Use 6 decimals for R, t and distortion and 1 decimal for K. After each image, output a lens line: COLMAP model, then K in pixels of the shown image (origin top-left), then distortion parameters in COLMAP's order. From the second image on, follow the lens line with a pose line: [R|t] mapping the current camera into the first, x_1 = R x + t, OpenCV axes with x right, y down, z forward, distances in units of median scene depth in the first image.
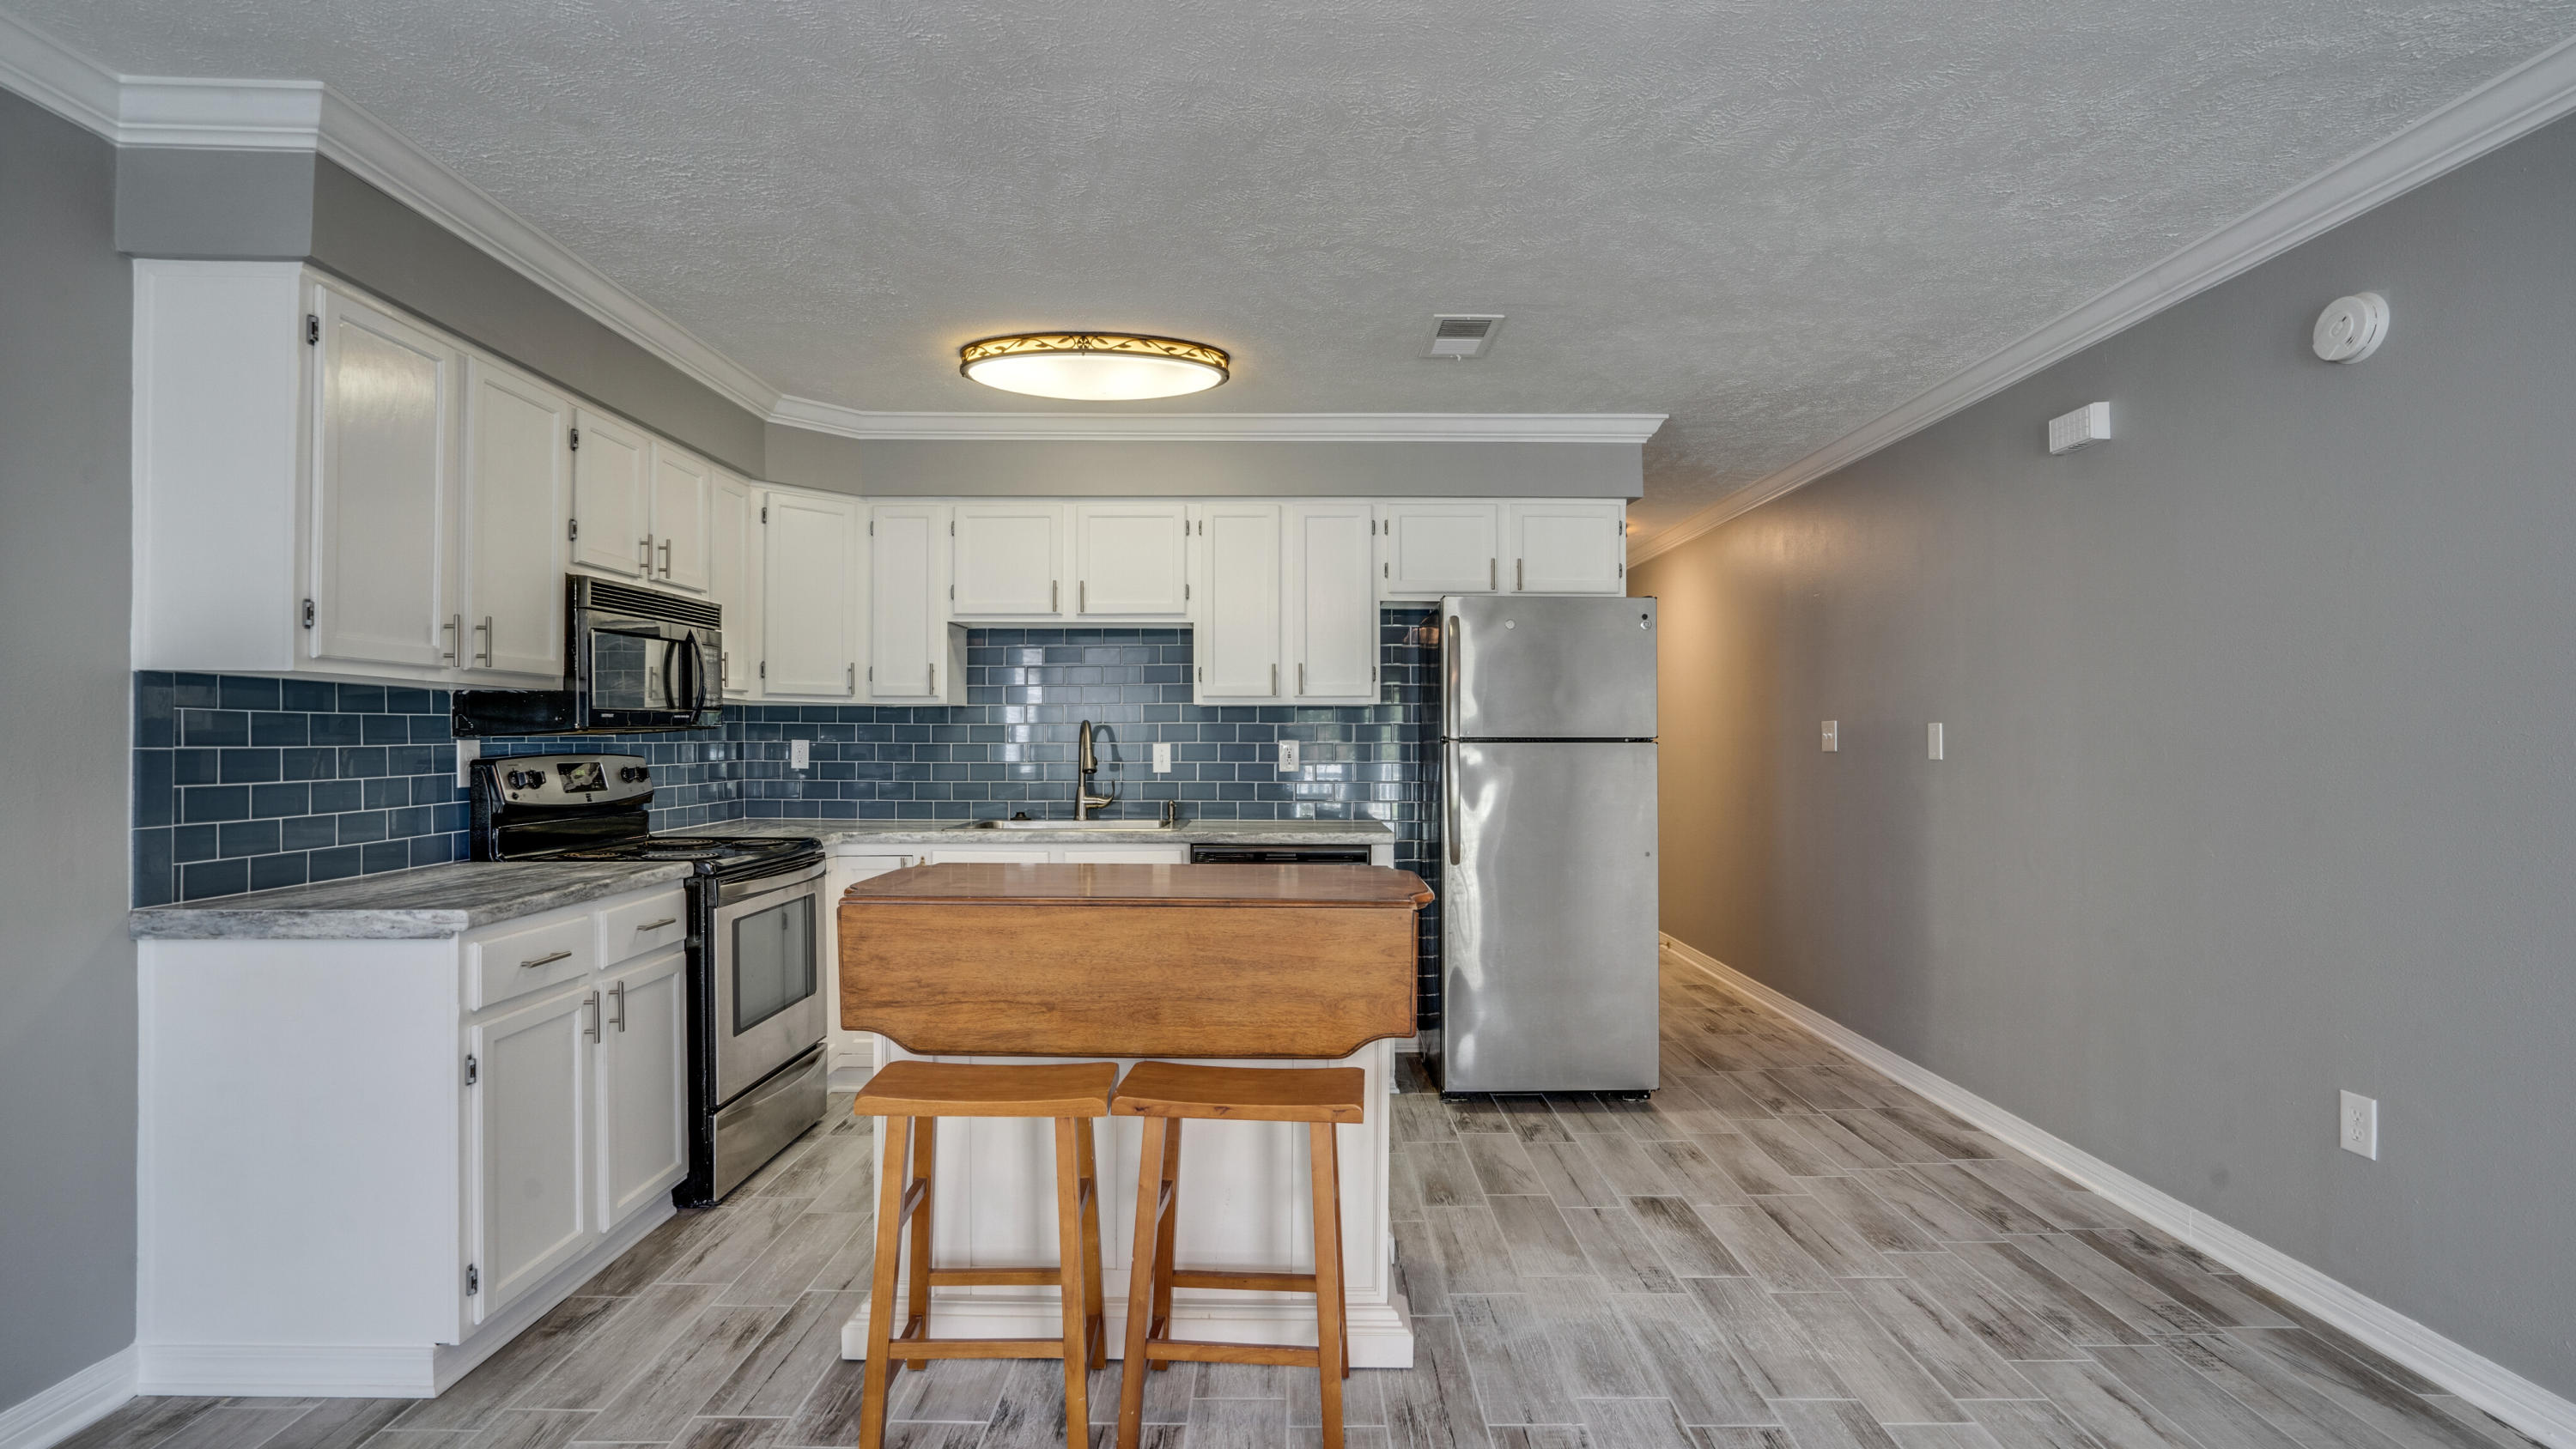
lens RADIAL K [[1192.4, 0, 1287.4], [0, 1192.4, 727.8], [0, 0, 1]] dist [-0.051202, 0.024854]
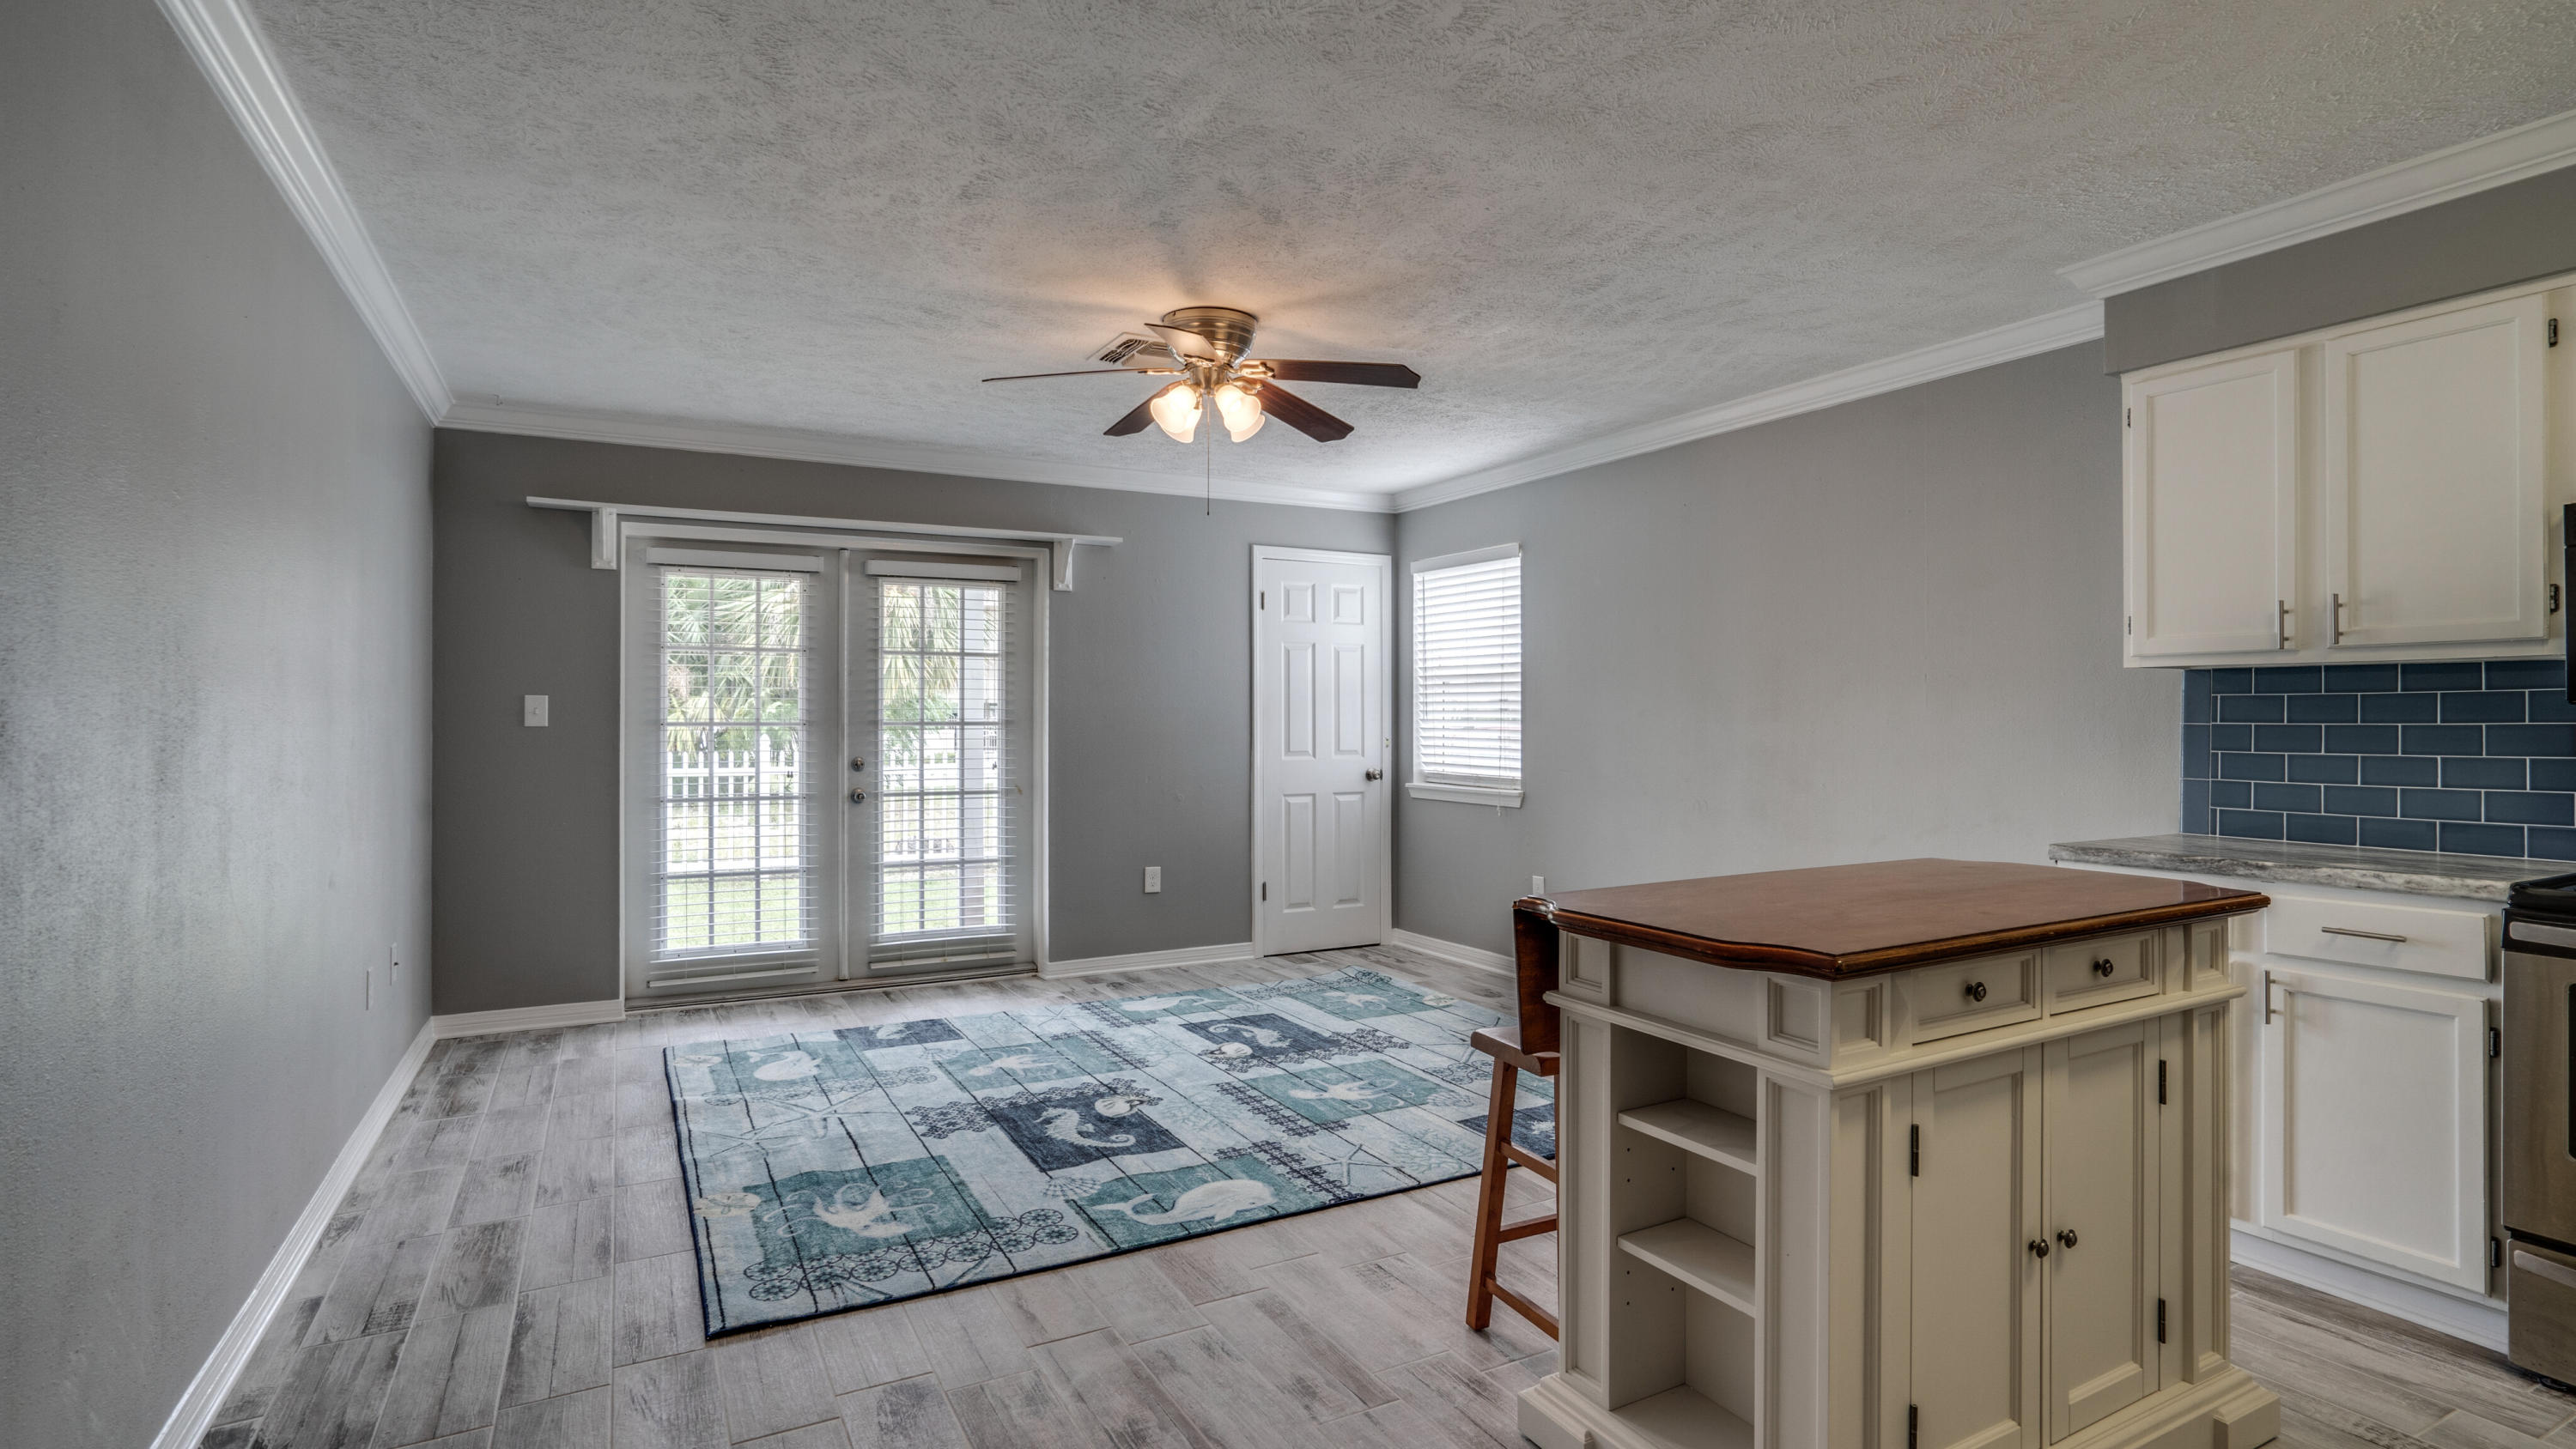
lens RADIAL K [[1239.4, 0, 1284.3], [0, 1239.4, 712.0], [0, 0, 1]] dist [-0.046369, 0.025324]
pose [[-0.879001, -0.005995, -0.476781, 0.489758], [0.001293, 0.999887, -0.014956, 0.016499], [0.476817, -0.013763, -0.878895, 1.213148]]
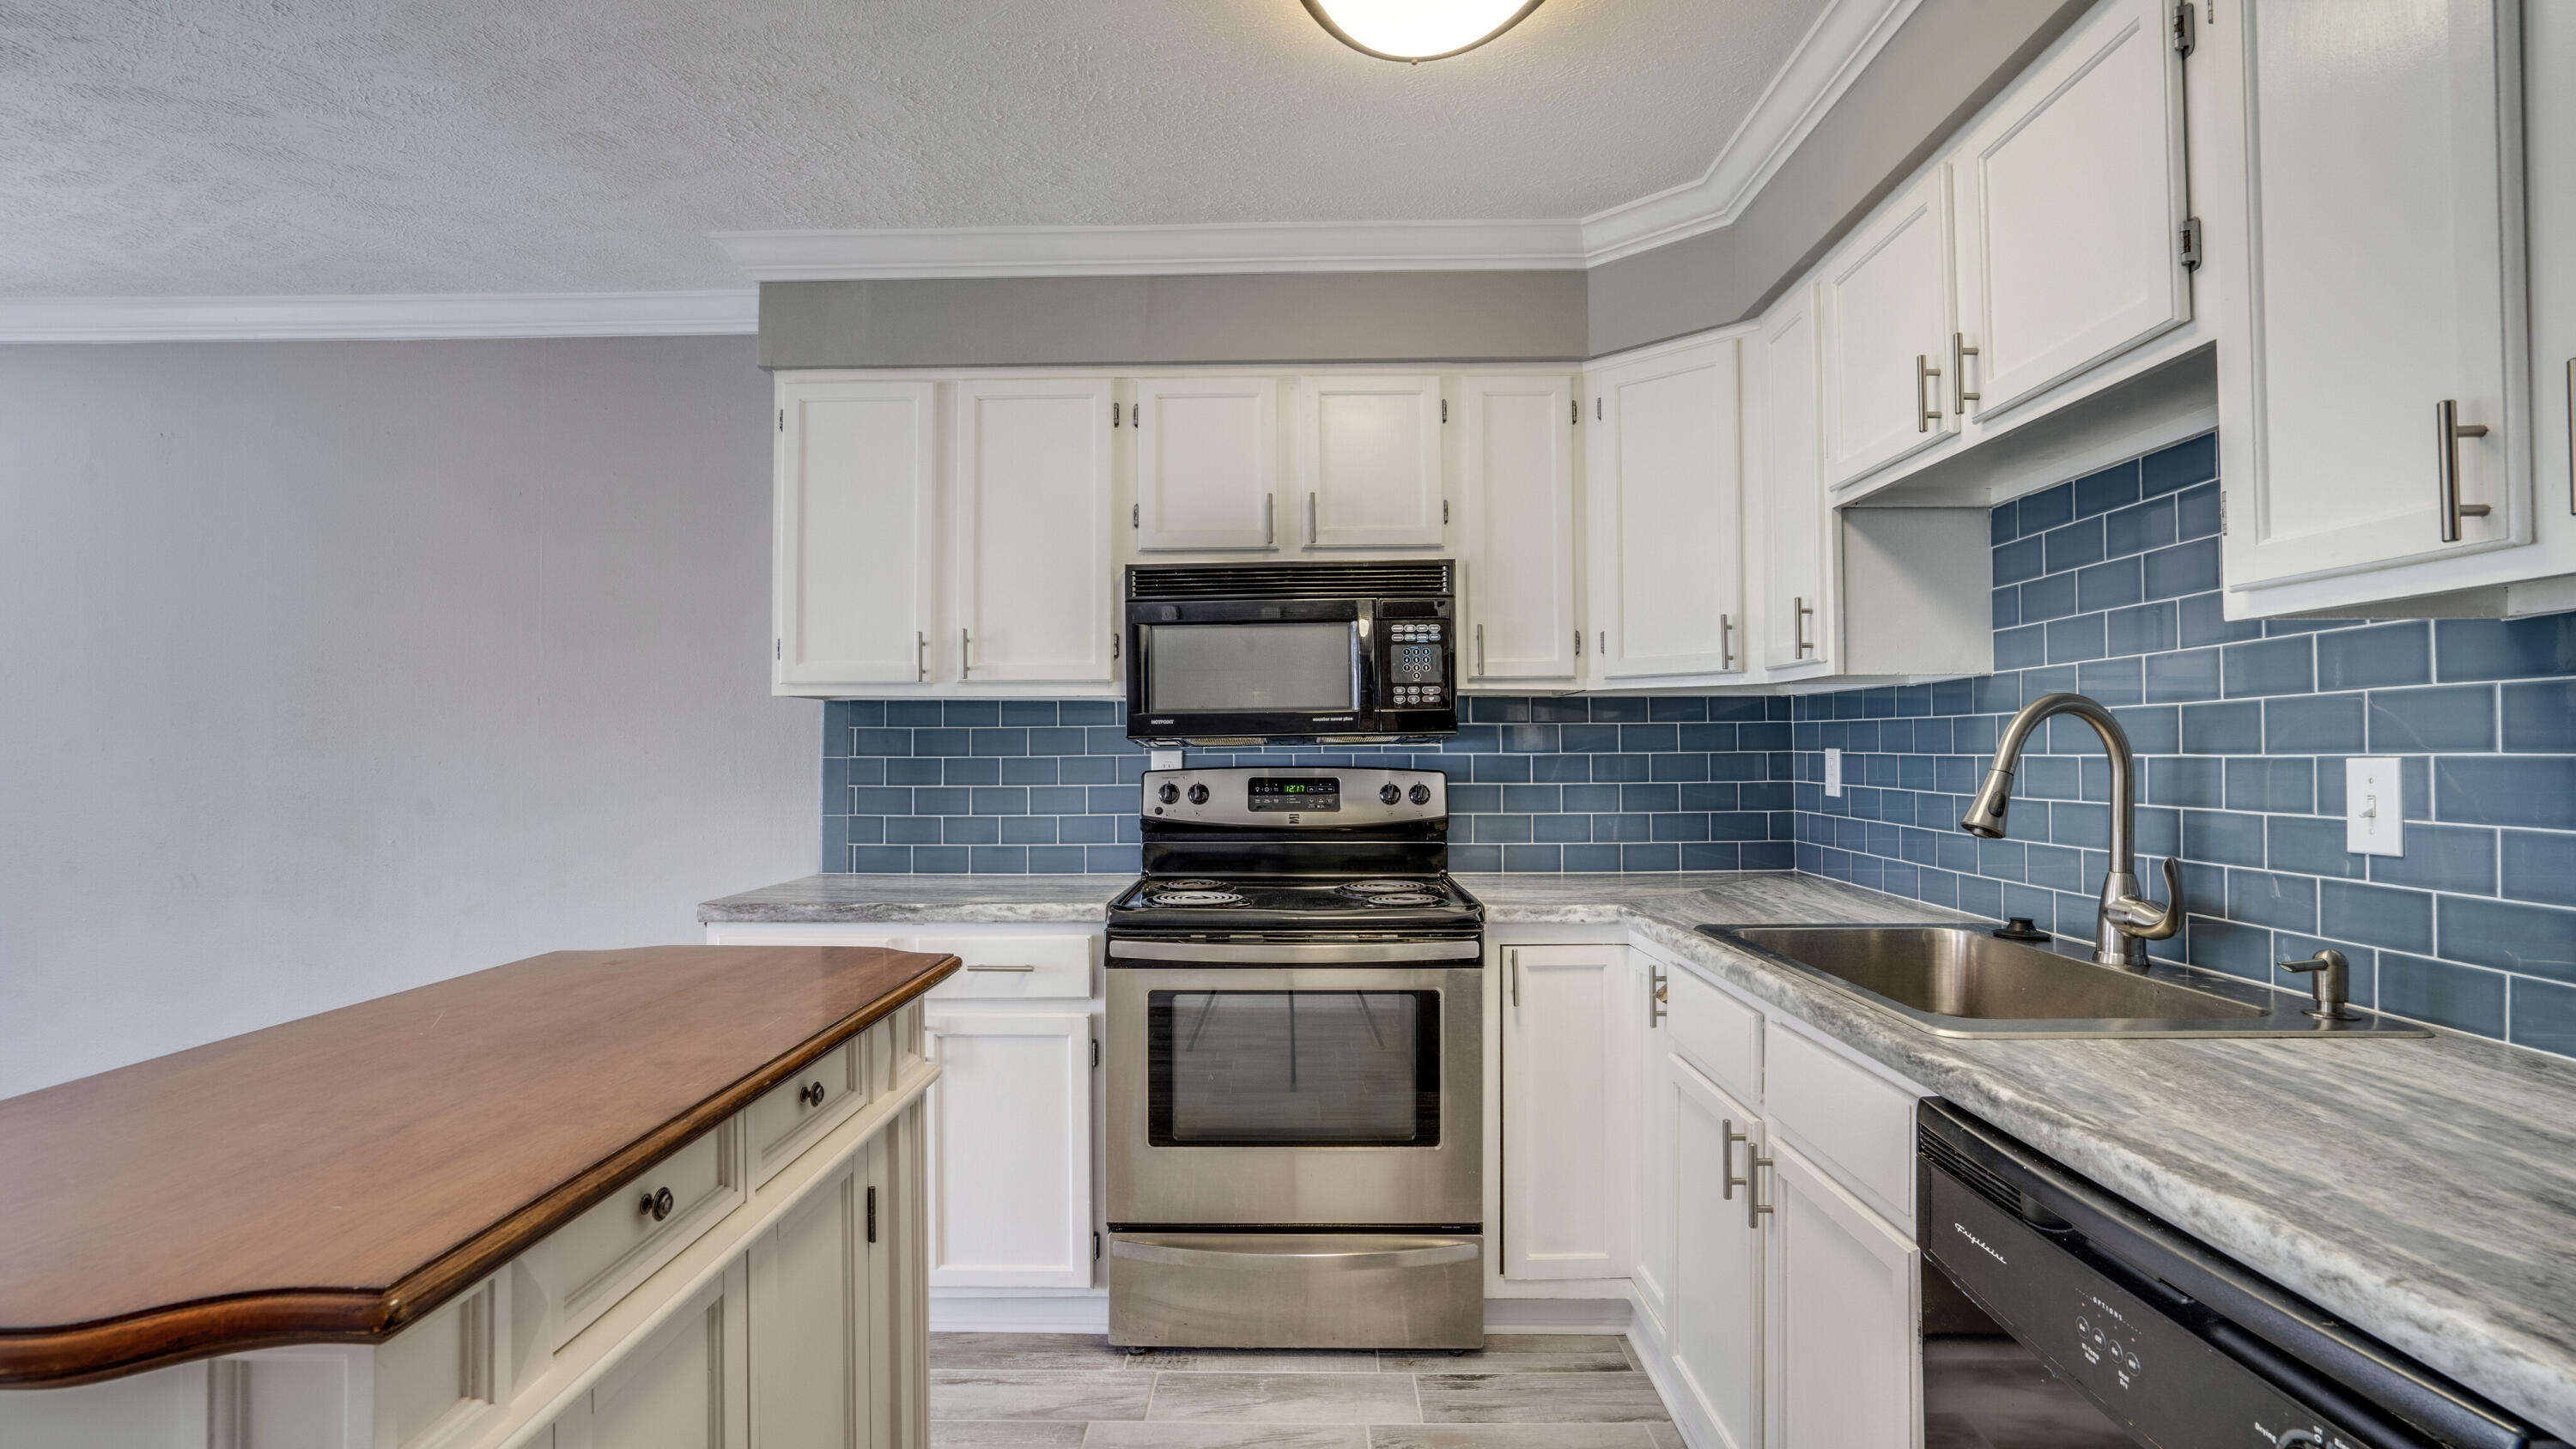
lens RADIAL K [[1192.4, 0, 1287.4], [0, 1192.4, 727.8], [0, 0, 1]] dist [-0.051202, 0.024854]
pose [[-0.011934, -0.019687, -0.999735, 0.277130], [0.012550, 0.999724, -0.019836, 0.011806], [0.999850, -0.012784, -0.011683, 1.056051]]
